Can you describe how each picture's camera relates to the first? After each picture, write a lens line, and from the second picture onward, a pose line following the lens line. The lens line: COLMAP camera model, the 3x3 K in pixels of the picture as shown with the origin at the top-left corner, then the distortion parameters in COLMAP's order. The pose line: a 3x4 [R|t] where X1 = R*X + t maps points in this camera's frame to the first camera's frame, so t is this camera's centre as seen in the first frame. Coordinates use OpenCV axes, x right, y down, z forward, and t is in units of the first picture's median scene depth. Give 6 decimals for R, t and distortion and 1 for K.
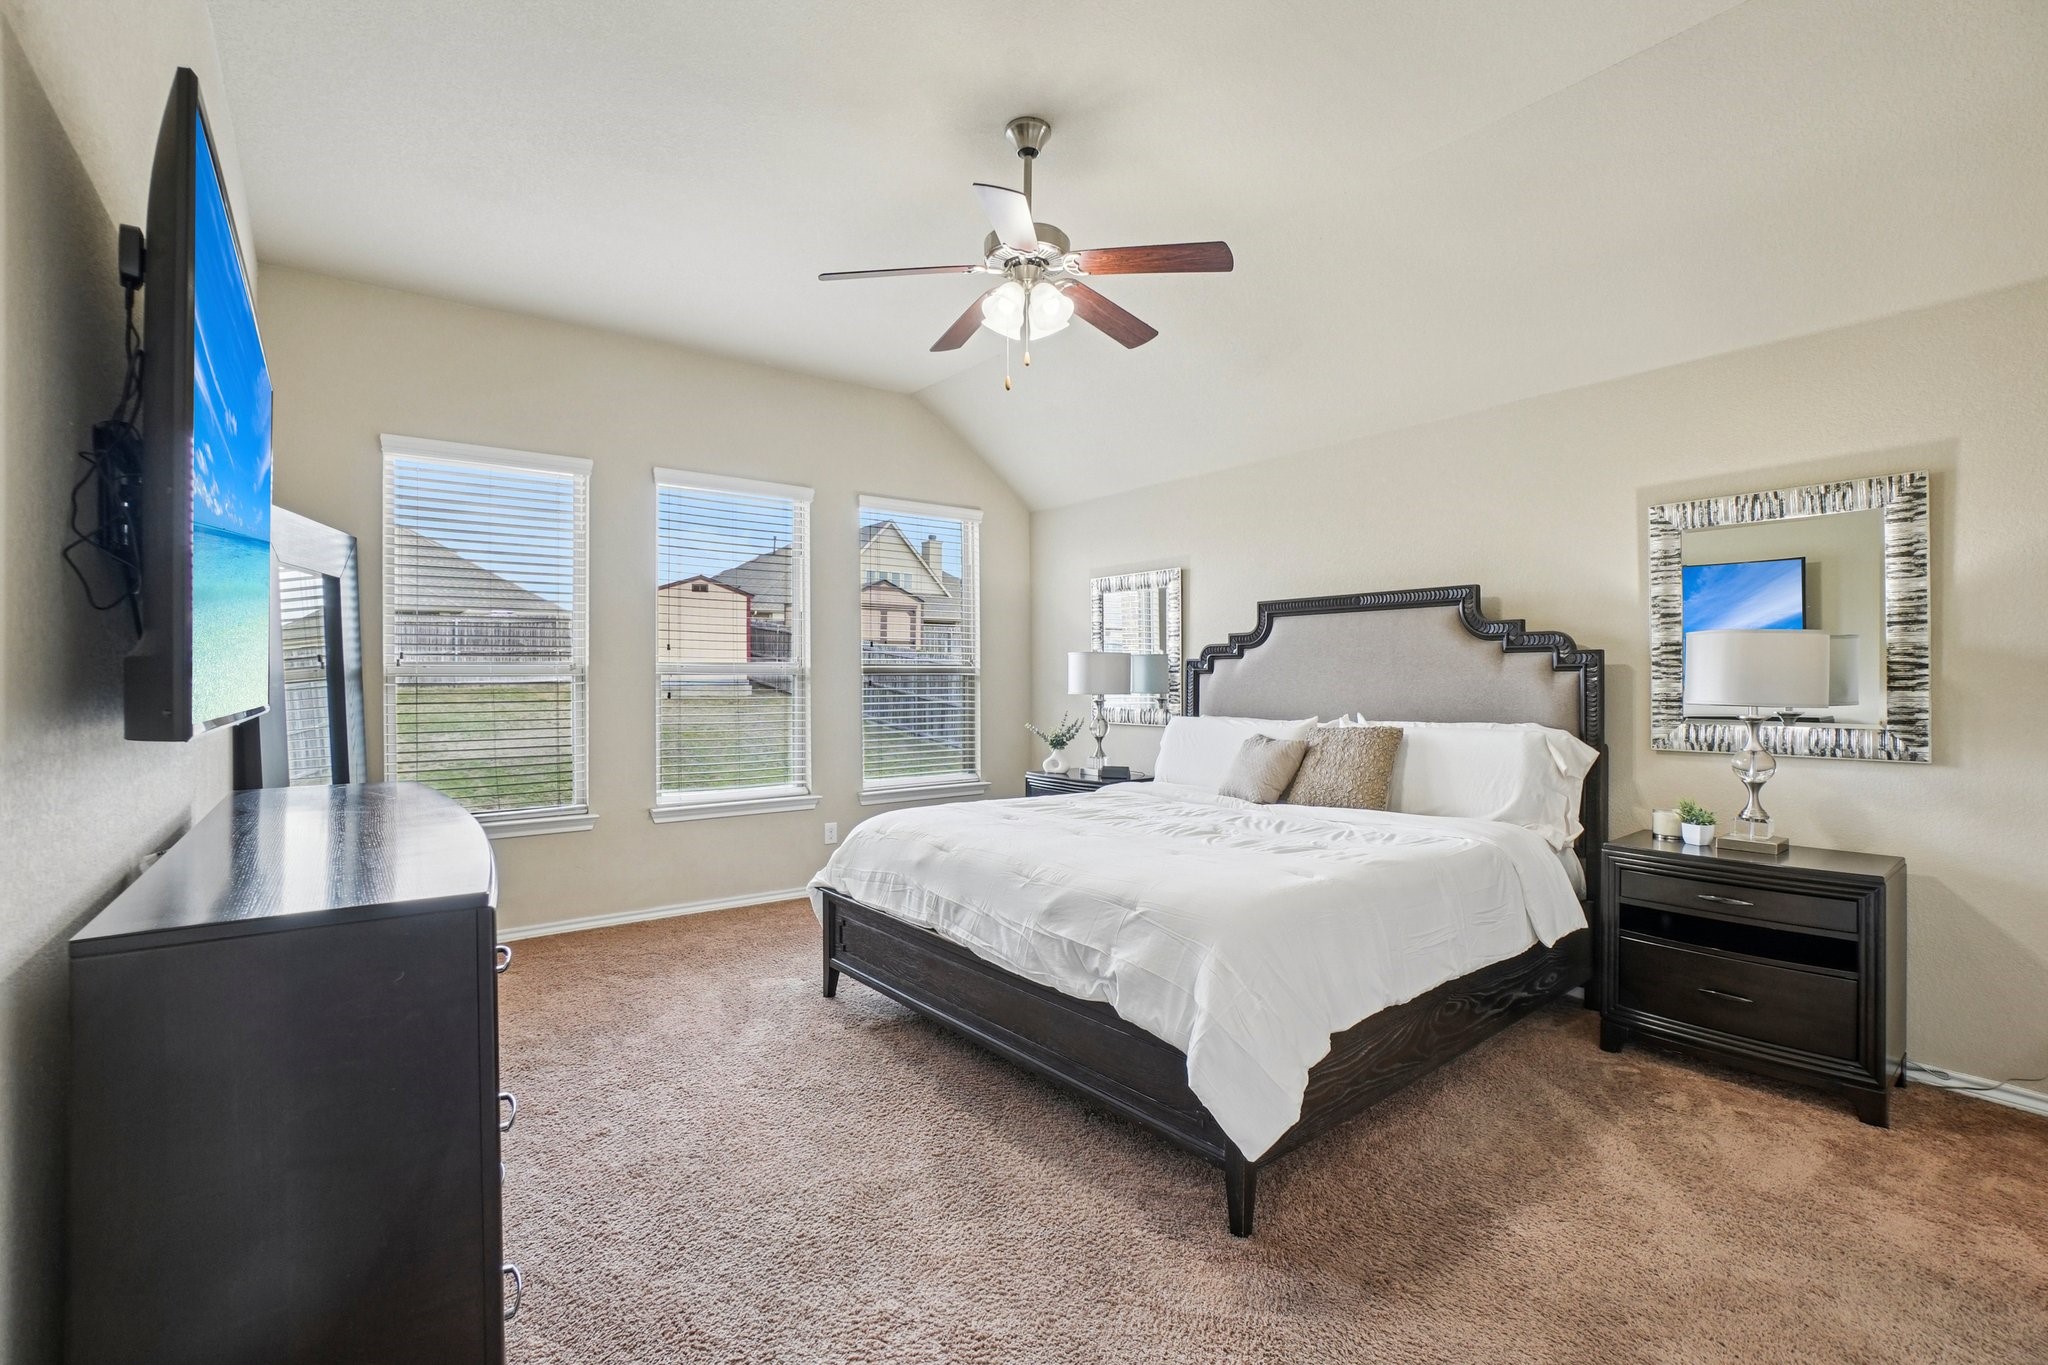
lens RADIAL K [[921.0, 0, 978.2], [0, 921.0, 687.6], [0, 0, 1]] dist [-0.061111, 0.020717]
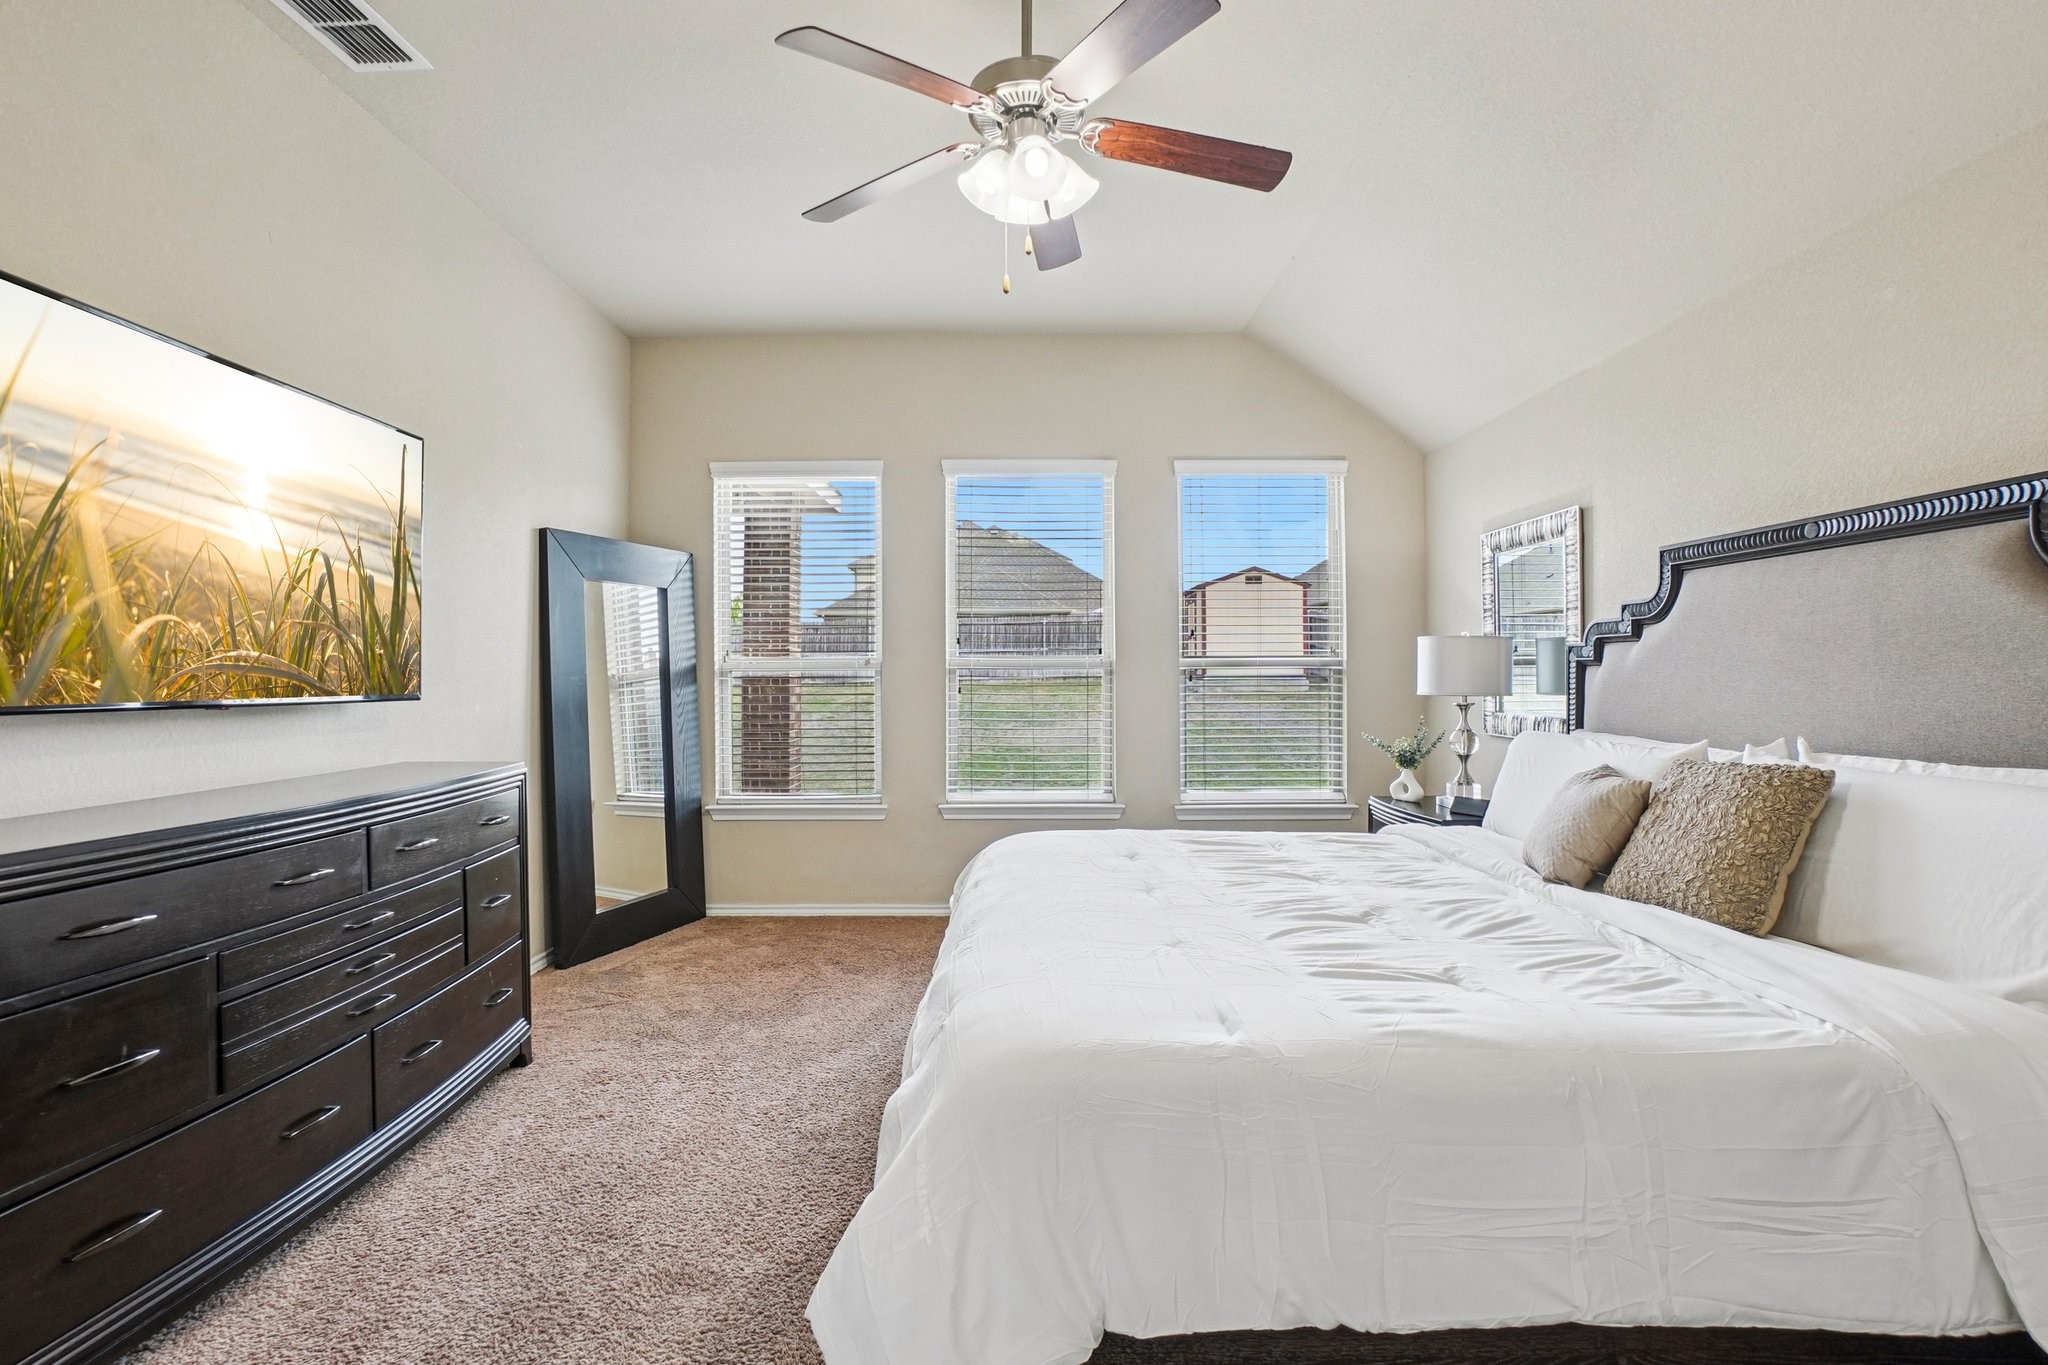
lens RADIAL K [[921.0, 0, 984.1], [0, 921.0, 679.2], [0, 0, 1]] dist [-0.061111, 0.020717]
pose [[0.790488, 0.003469, -0.612468, 0.299687], [-0.004958, 0.999987, -0.000735, -0.003335], [0.612458, 0.003617, 0.790495, 0.242656]]
